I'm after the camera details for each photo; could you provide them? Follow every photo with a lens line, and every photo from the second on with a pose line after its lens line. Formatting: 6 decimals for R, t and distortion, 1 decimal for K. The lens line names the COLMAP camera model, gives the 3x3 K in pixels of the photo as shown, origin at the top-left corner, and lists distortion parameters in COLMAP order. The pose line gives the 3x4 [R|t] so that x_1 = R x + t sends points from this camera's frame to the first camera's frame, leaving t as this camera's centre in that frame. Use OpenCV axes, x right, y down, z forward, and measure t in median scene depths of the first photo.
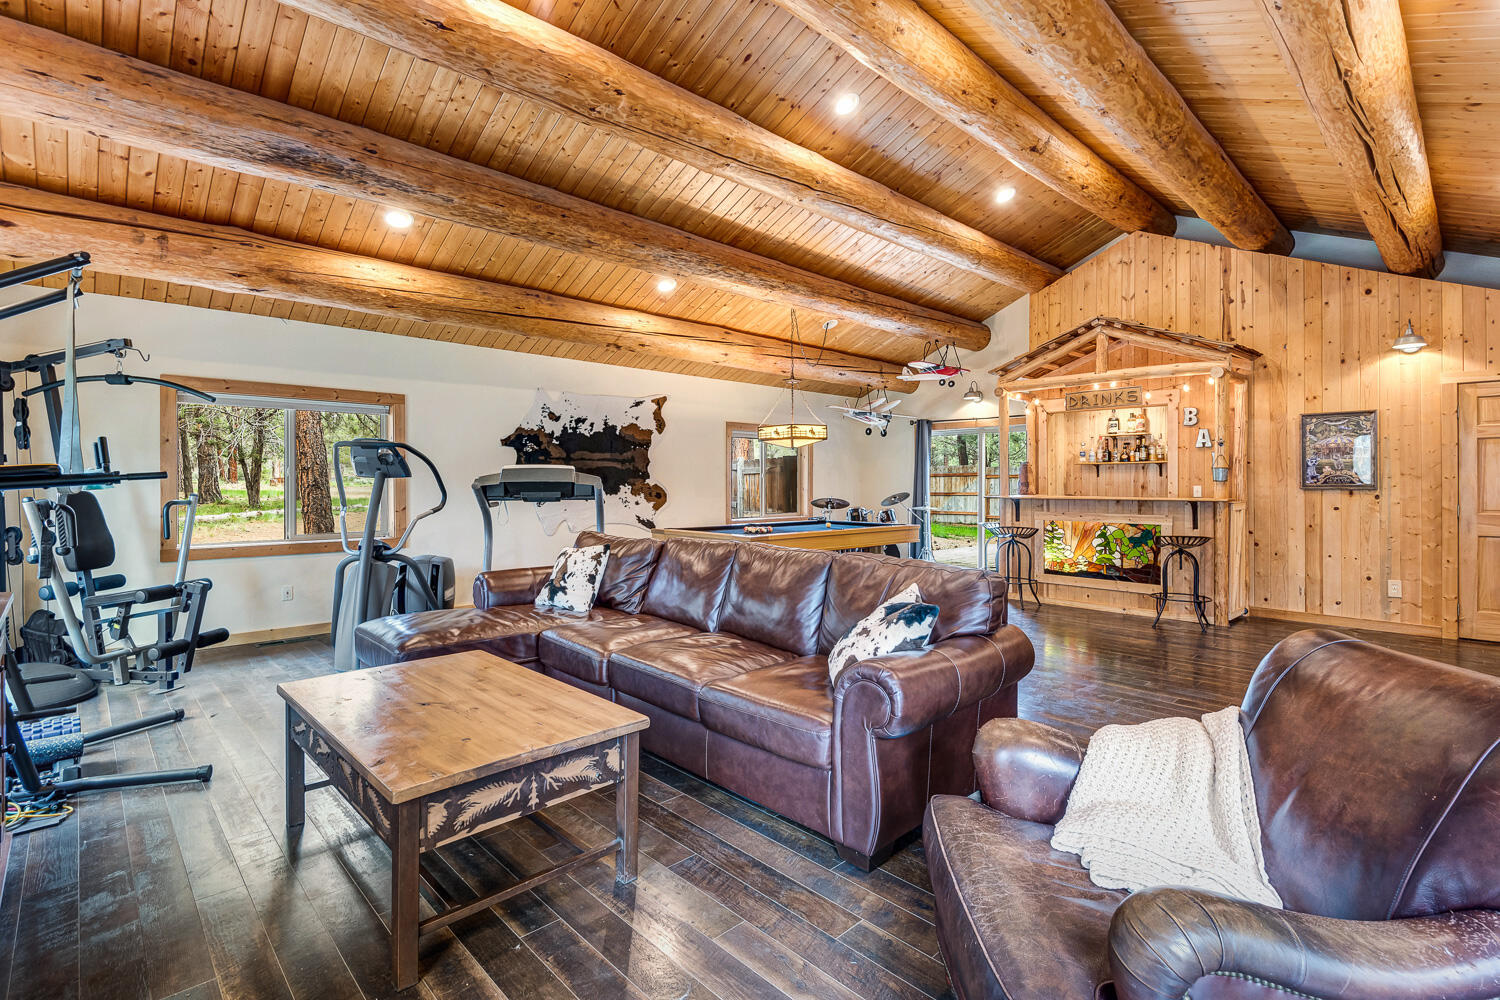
lens RADIAL K [[694.7, 0, 771.7], [0, 694.7, 484.8], [0, 0, 1]] dist [0.017613, -0.011556]
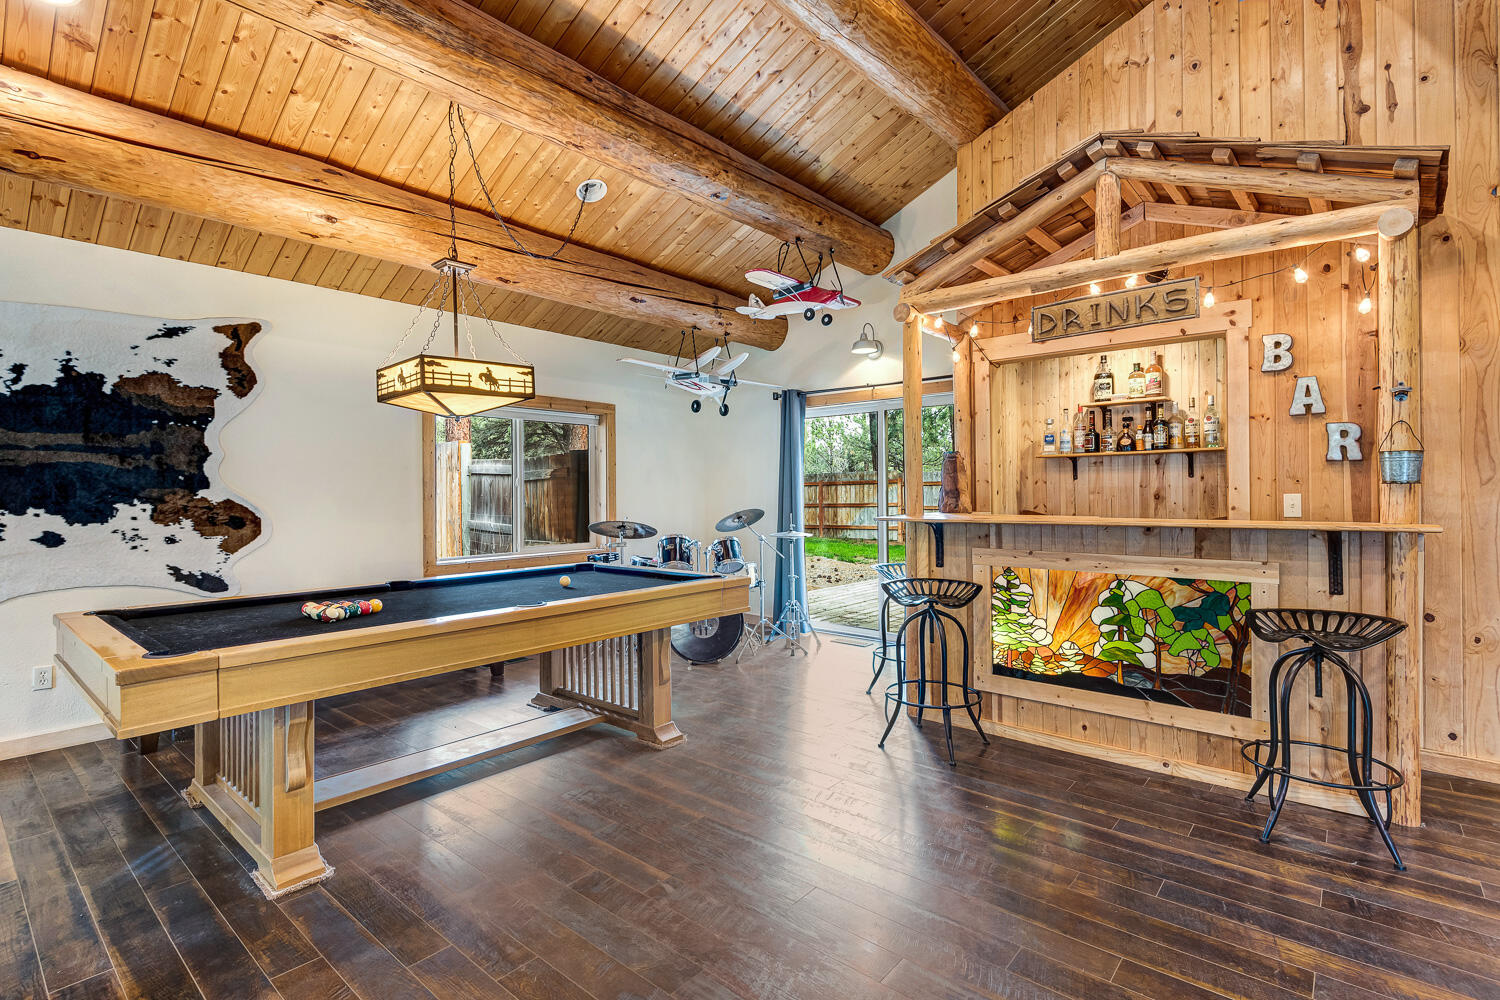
lens RADIAL K [[694.7, 0, 786.9], [0, 694.7, 494.1], [0, 0, 1]] dist [0.017613, -0.011556]
pose [[0.992252, -0.008753, 0.123932, 0.177528], [0.008872, 0.999961, -0.000407, -0.001289], [-0.123924, 0.001504, 0.992291, 0.502765]]
